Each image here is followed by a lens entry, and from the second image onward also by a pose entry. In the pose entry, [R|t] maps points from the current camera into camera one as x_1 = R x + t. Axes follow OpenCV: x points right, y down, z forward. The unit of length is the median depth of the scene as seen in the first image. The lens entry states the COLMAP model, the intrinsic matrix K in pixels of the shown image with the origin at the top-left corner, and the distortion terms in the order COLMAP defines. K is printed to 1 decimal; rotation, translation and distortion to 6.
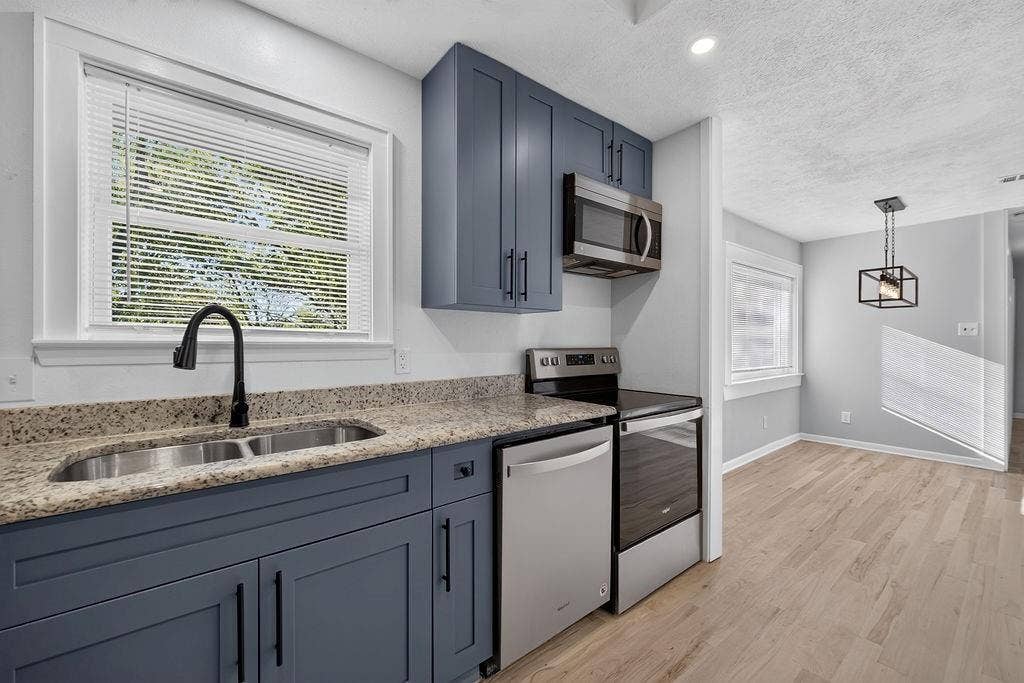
lens RADIAL K [[408.9, 0, 508.7], [0, 408.9, 345.2], [0, 0, 1]] dist [-0.002446, -0.000039]
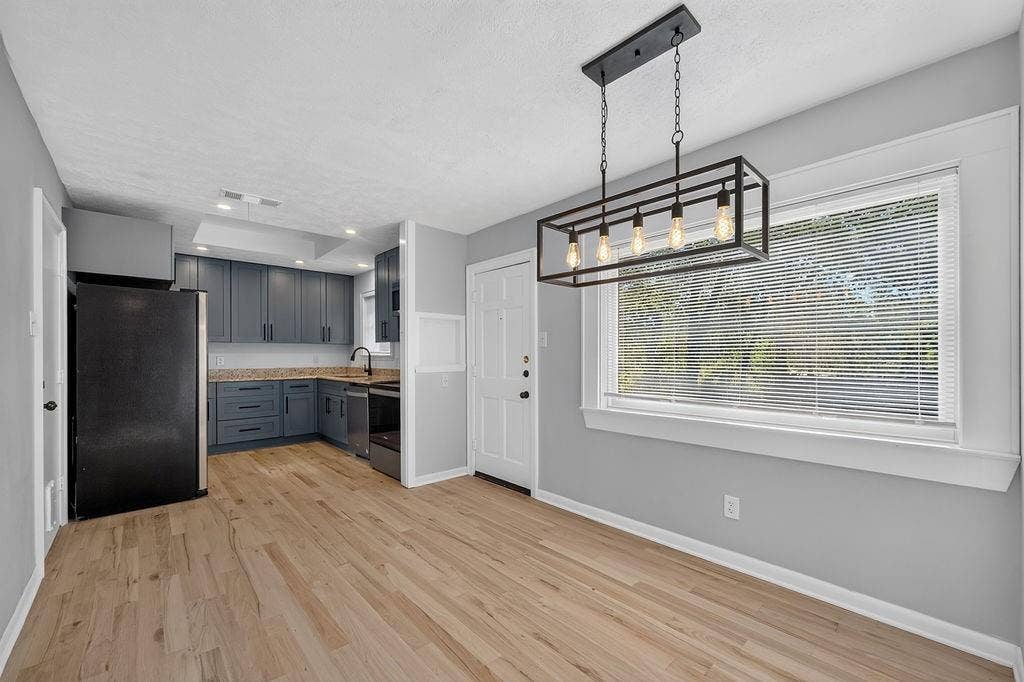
lens RADIAL K [[410.4, 0, 514.7], [0, 410.4, 355.4], [0, 0, 1]] dist [-0.008509, -0.000020]
pose [[0.072195, -0.001305, -0.997390, 1.435647], [-0.004984, 0.999986, -0.001669, -0.003463], [0.997378, 0.005091, 0.072188, 0.868507]]
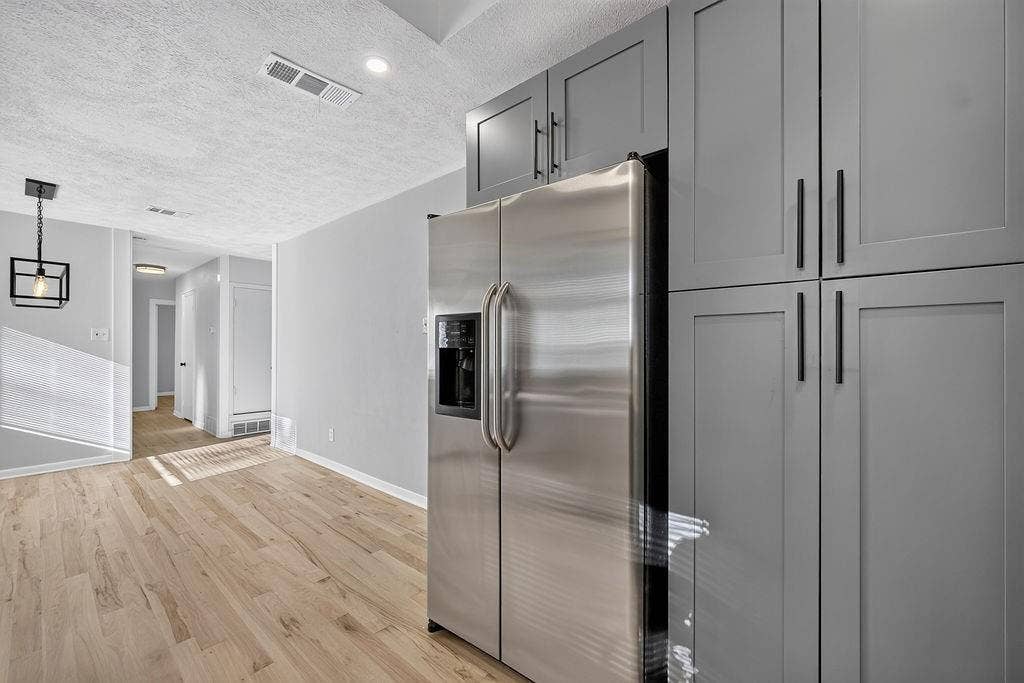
lens RADIAL K [[413.5, 0, 507.8], [0, 413.5, 347.5], [0, 0, 1]] dist [0.001848, 0.000566]
pose [[-0.183356, -0.001519, 0.983045, -0.128224], [0.006726, 0.999973, 0.002800, -0.000678], [-0.983024, 0.007125, -0.183341, 0.183811]]
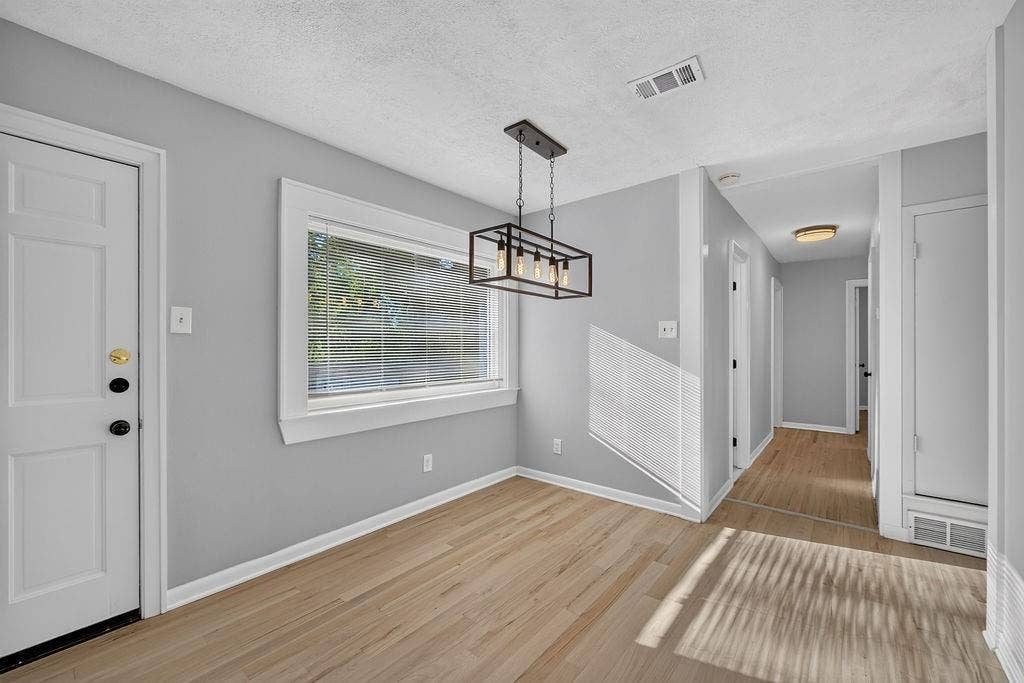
lens RADIAL K [[408.9, 0, 508.7], [0, 408.9, 345.2], [0, 0, 1]] dist [-0.002446, -0.000039]
pose [[0.978745, -0.001074, 0.205079, 0.787513], [0.003044, 0.999952, -0.009288, -0.003331], [-0.205059, 0.009714, 0.978701, 0.374001]]
